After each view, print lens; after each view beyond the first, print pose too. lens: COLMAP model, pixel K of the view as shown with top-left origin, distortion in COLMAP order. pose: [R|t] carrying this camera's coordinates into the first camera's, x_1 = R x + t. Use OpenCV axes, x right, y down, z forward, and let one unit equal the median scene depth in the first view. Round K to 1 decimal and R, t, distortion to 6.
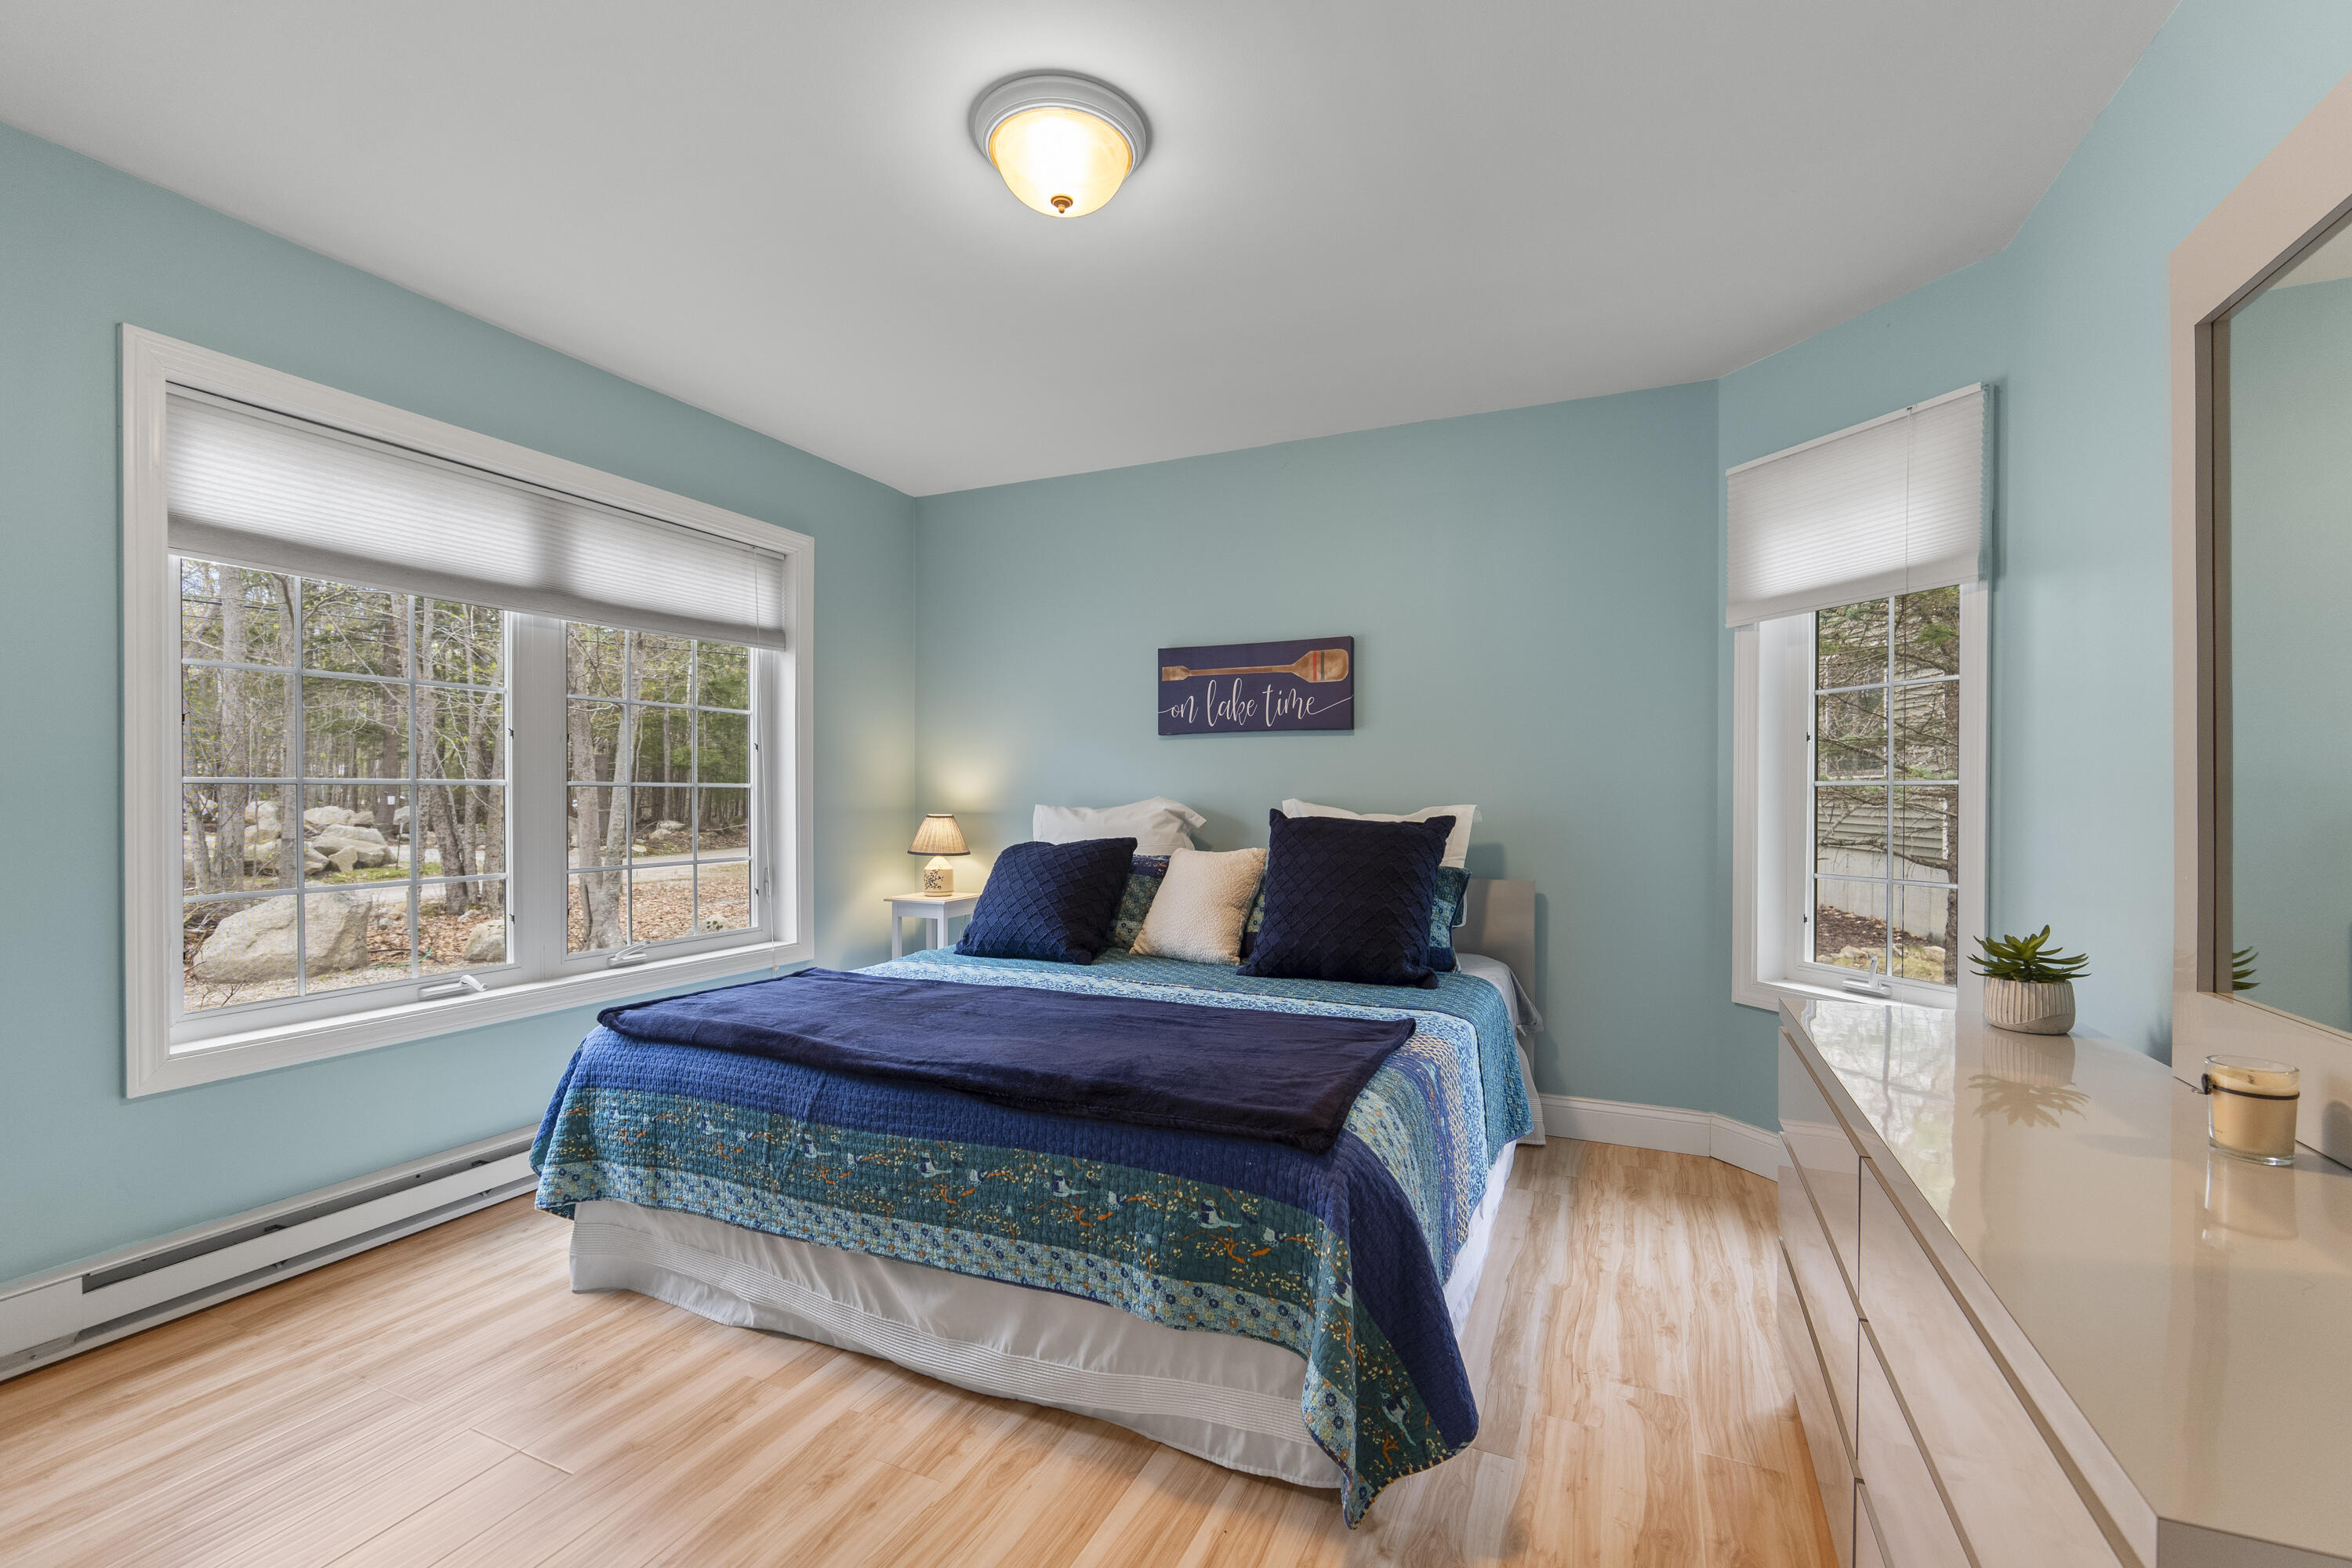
lens RADIAL K [[990.9, 0, 1190.1], [0, 990.9, 792.2], [0, 0, 1]] dist [-0.002478, -0.000159]
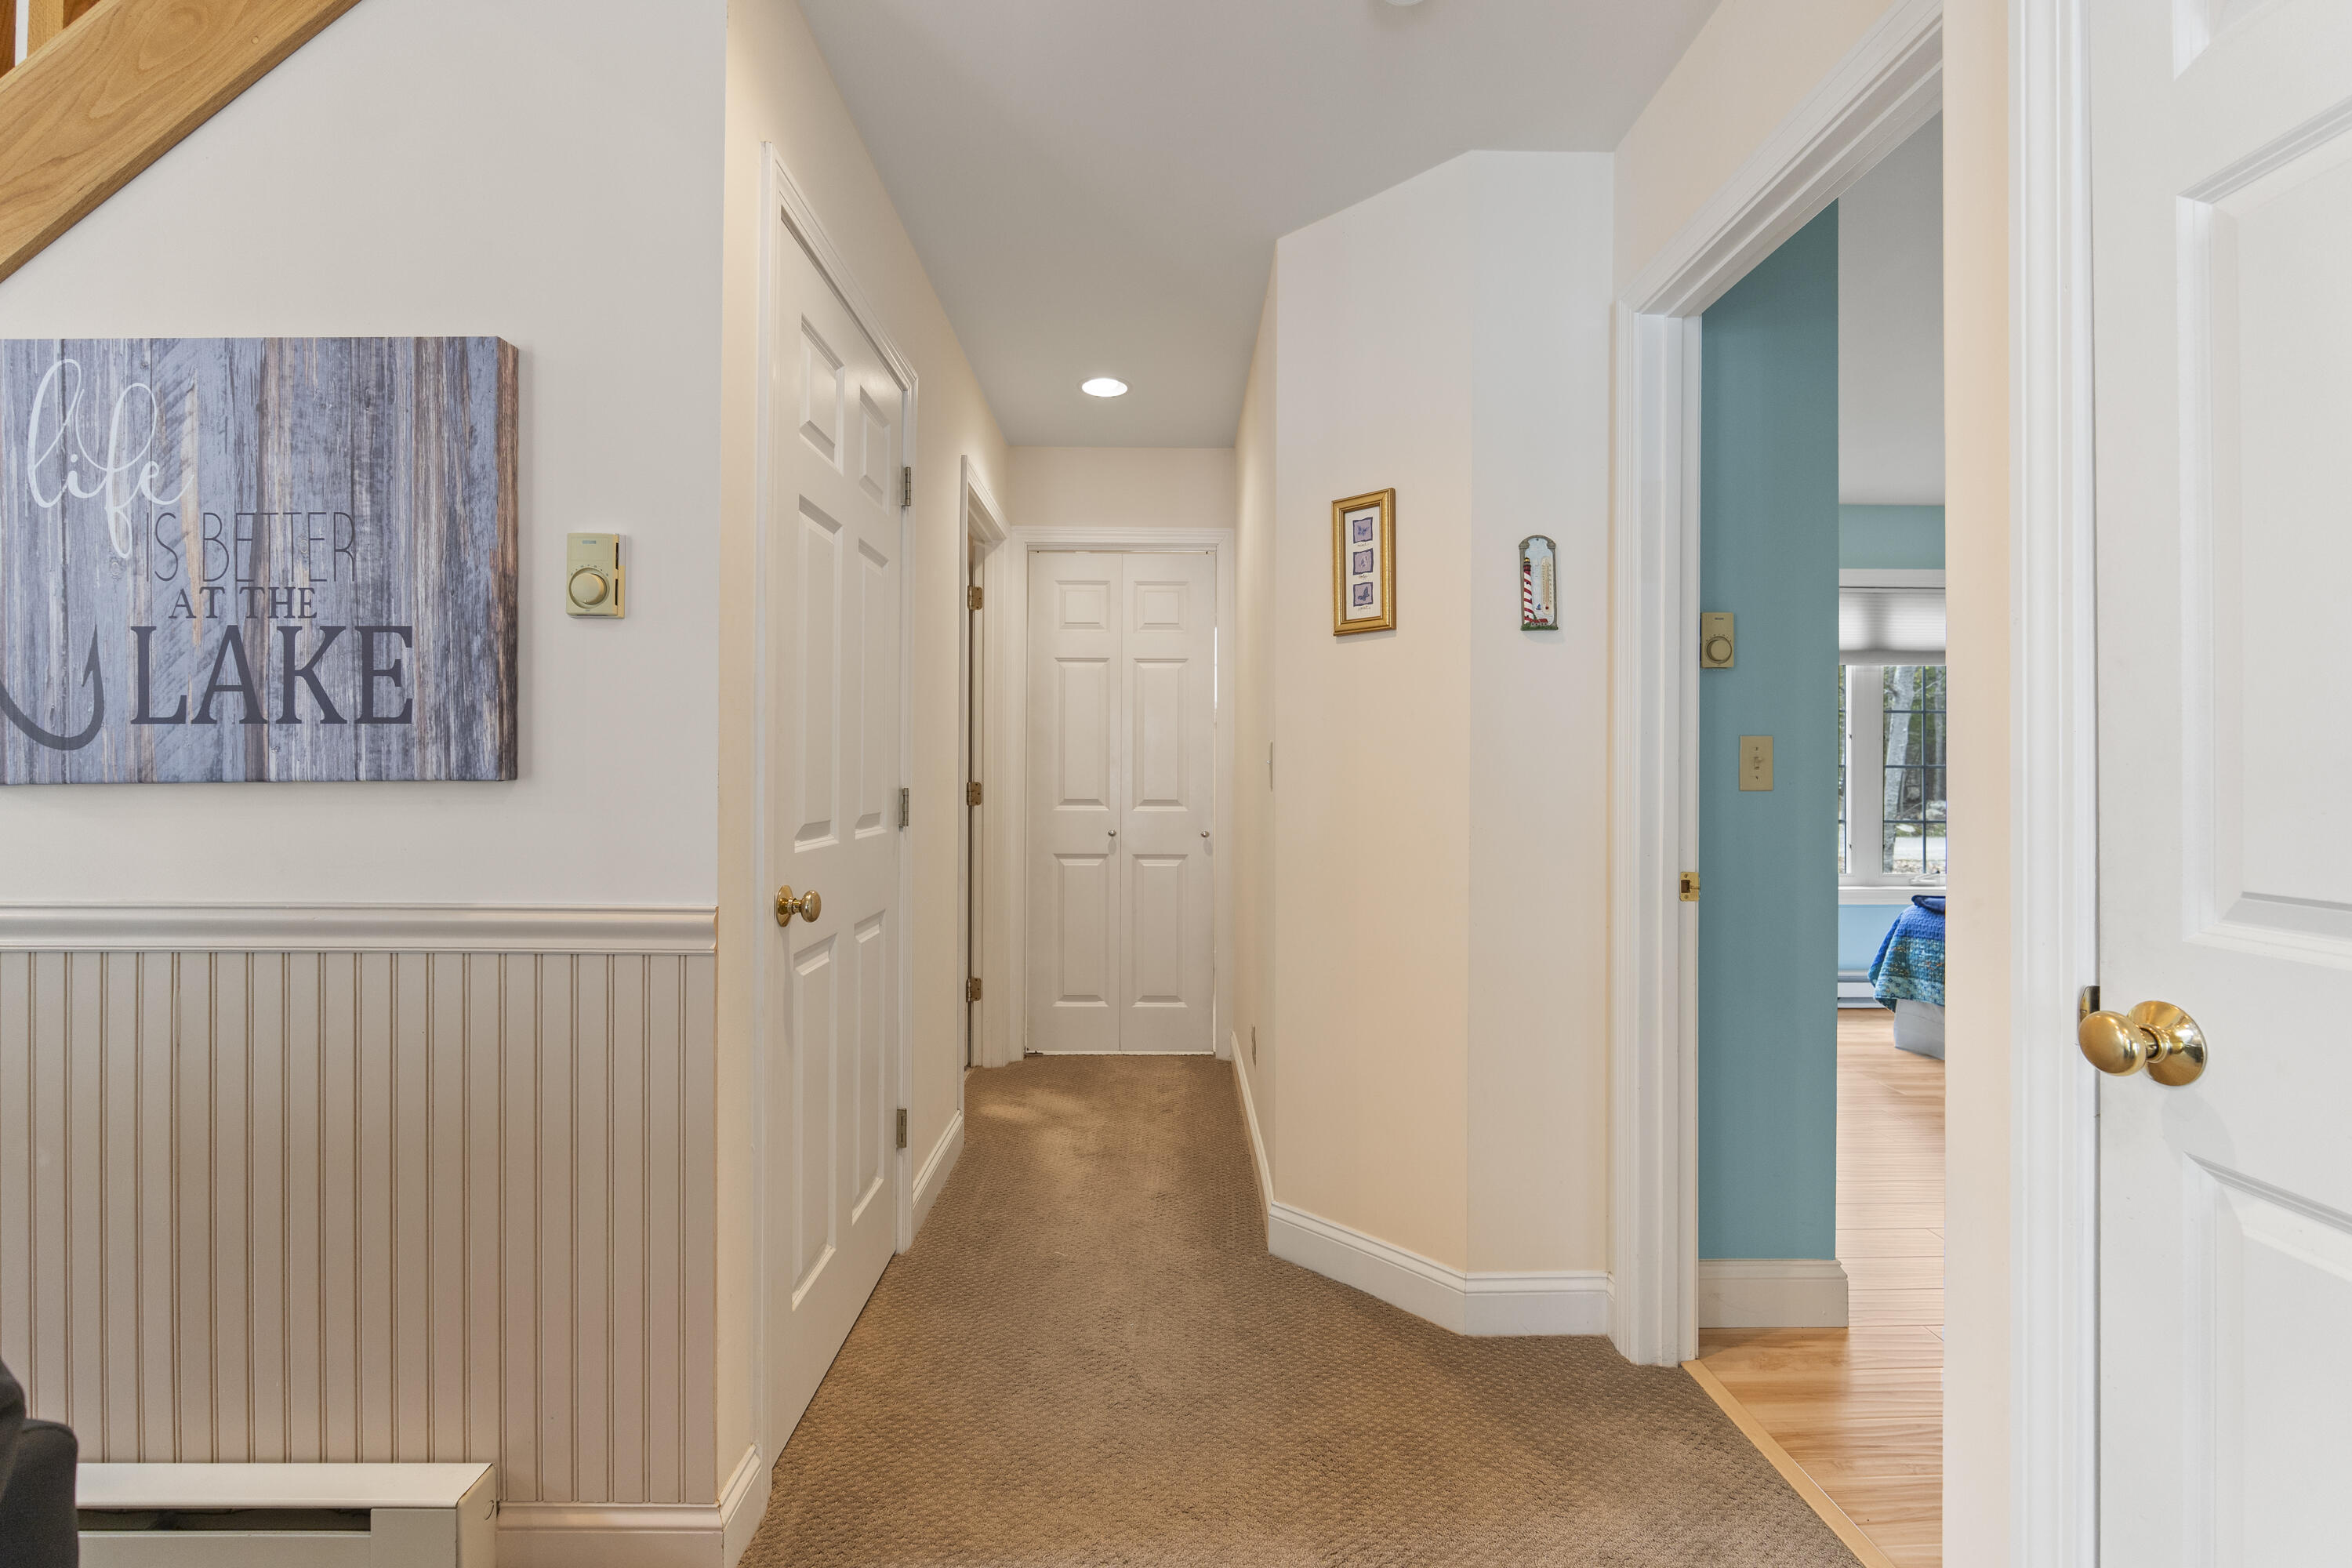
lens RADIAL K [[984.2, 0, 1185.5], [0, 984.2, 771.4], [0, 0, 1]] dist [-0.002655, -0.000136]
pose [[0.418854, 0.005038, -0.908040, 0.454411], [-0.003964, 0.999985, 0.003719, -0.002397], [0.908045, 0.002041, 0.418868, -0.918981]]
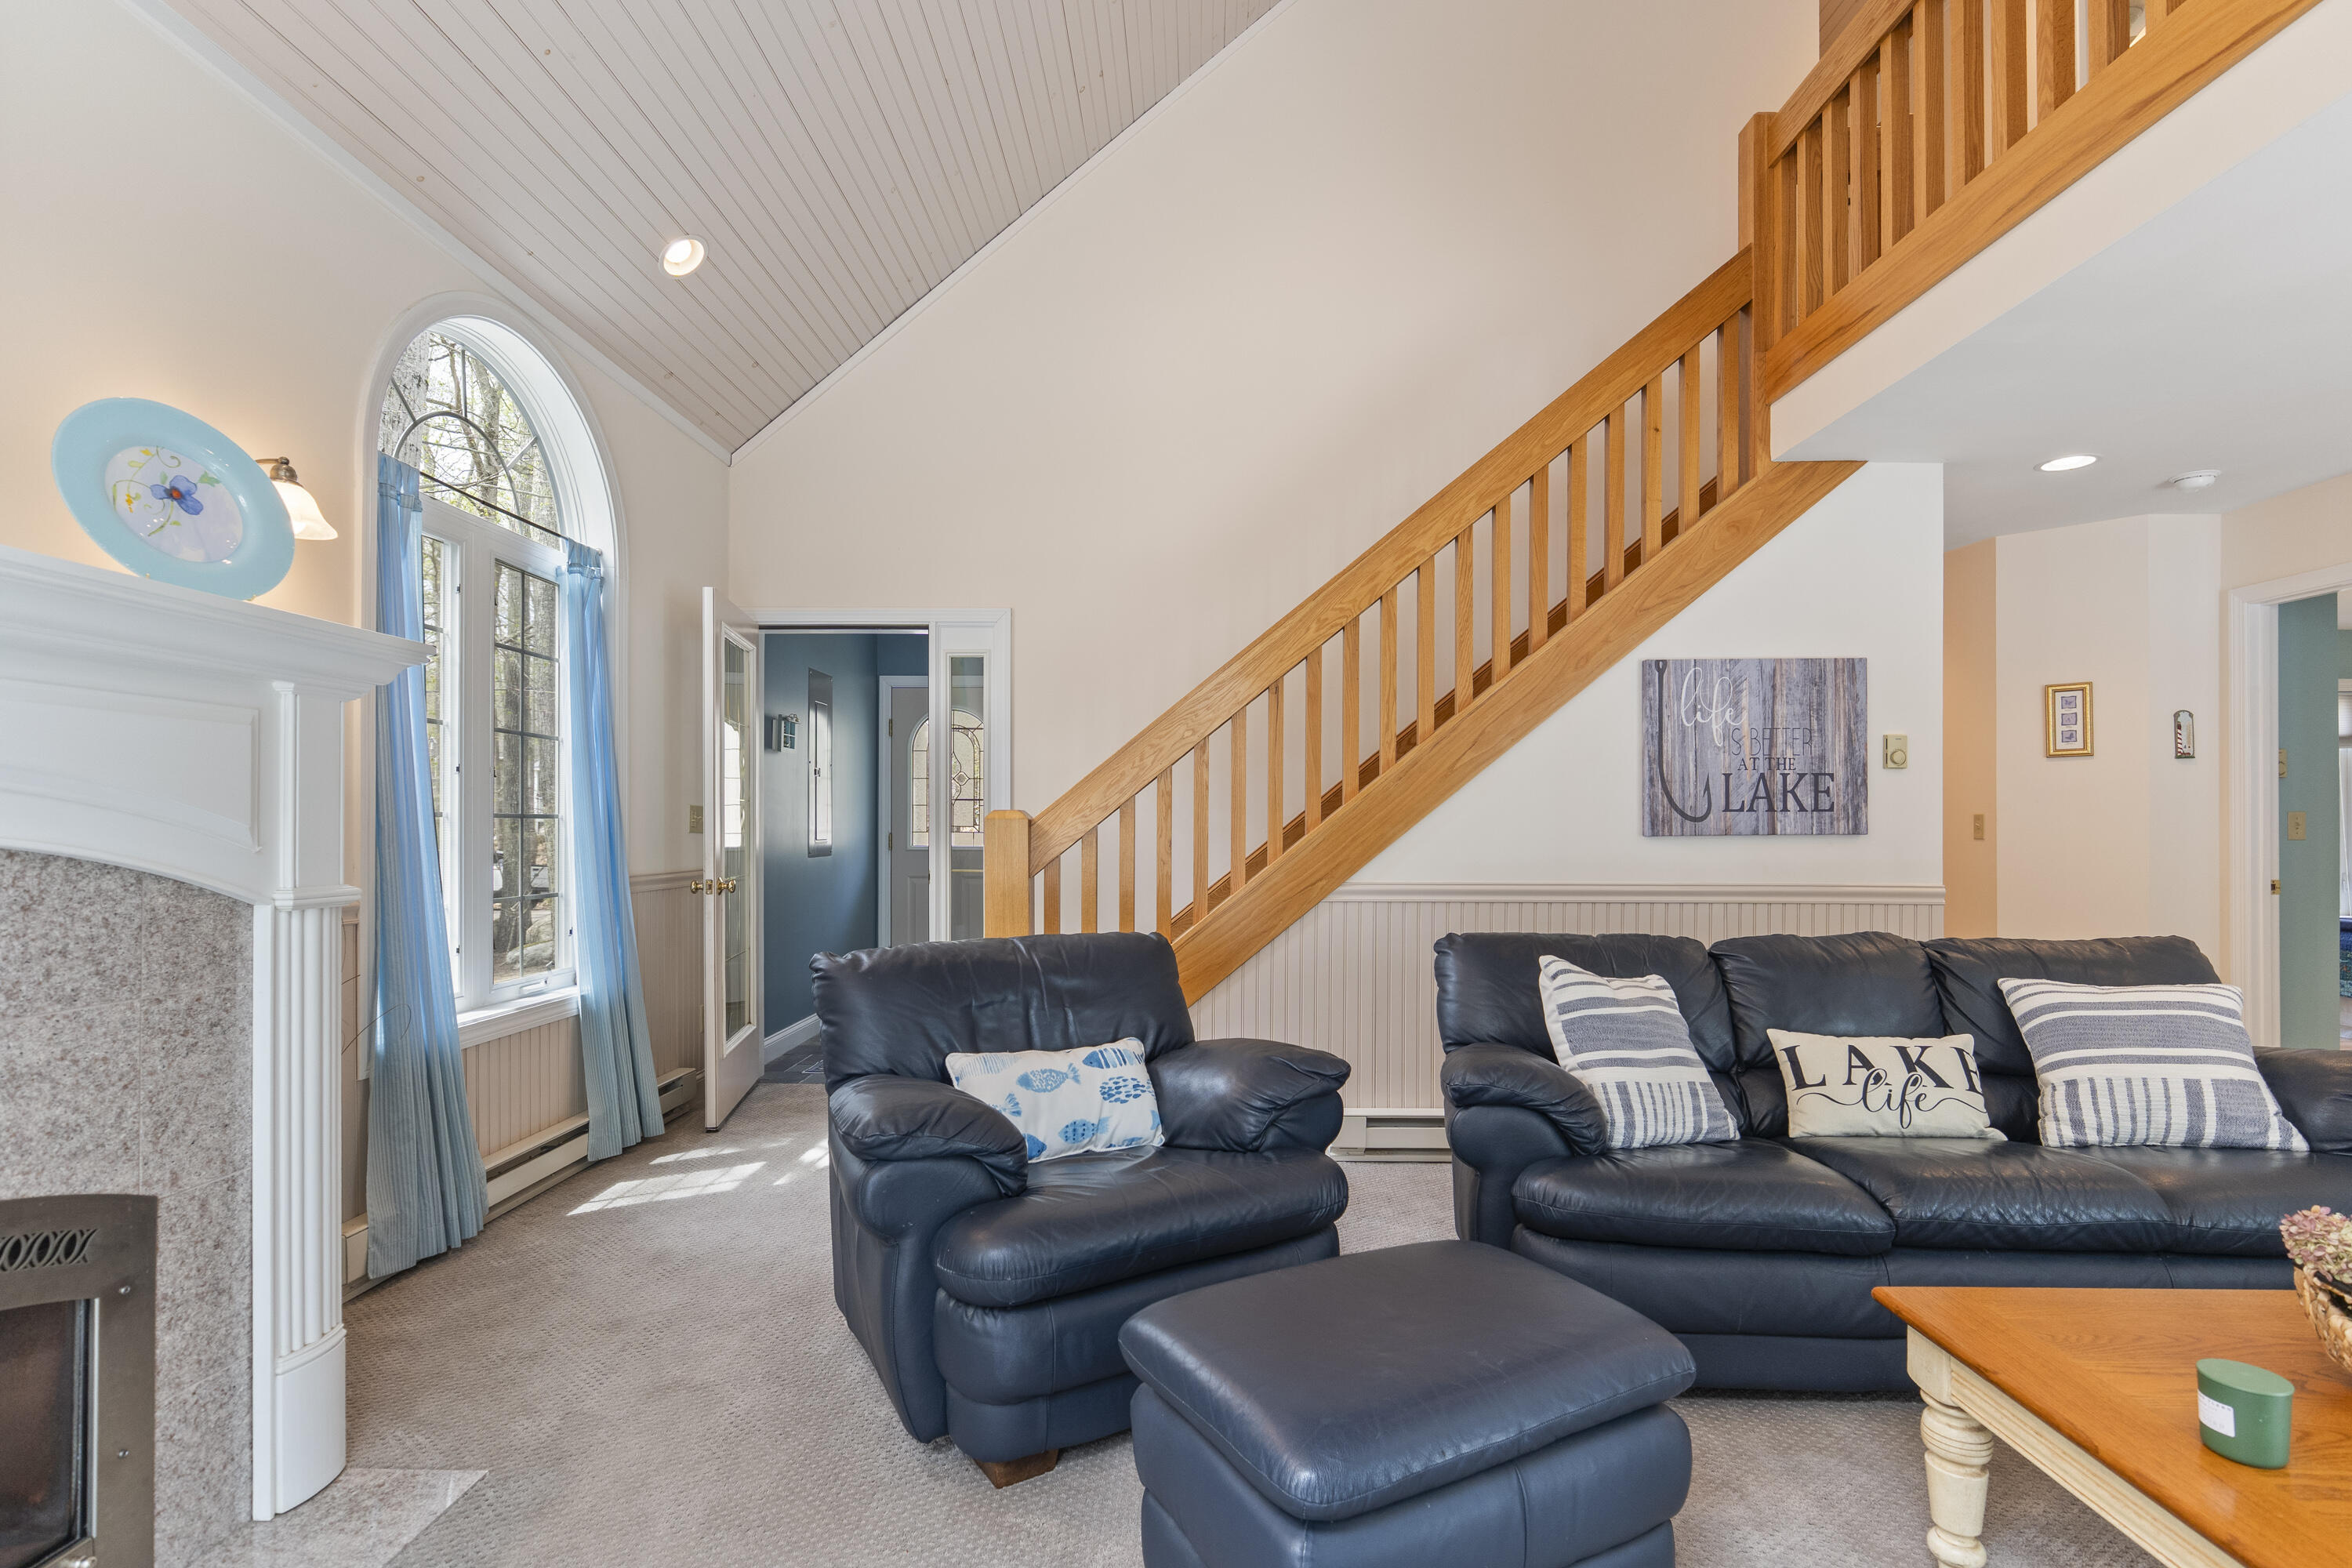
lens RADIAL K [[1081.2, 0, 1185.2], [0, 1081.2, 822.6], [0, 0, 1]] dist [-0.001291, 0.000022]
pose [[0.397698, 0.002333, -0.917513, 1.562080], [-0.004120, 0.999991, 0.000757, -0.018200], [0.917507, 0.003479, 0.397704, -5.948084]]
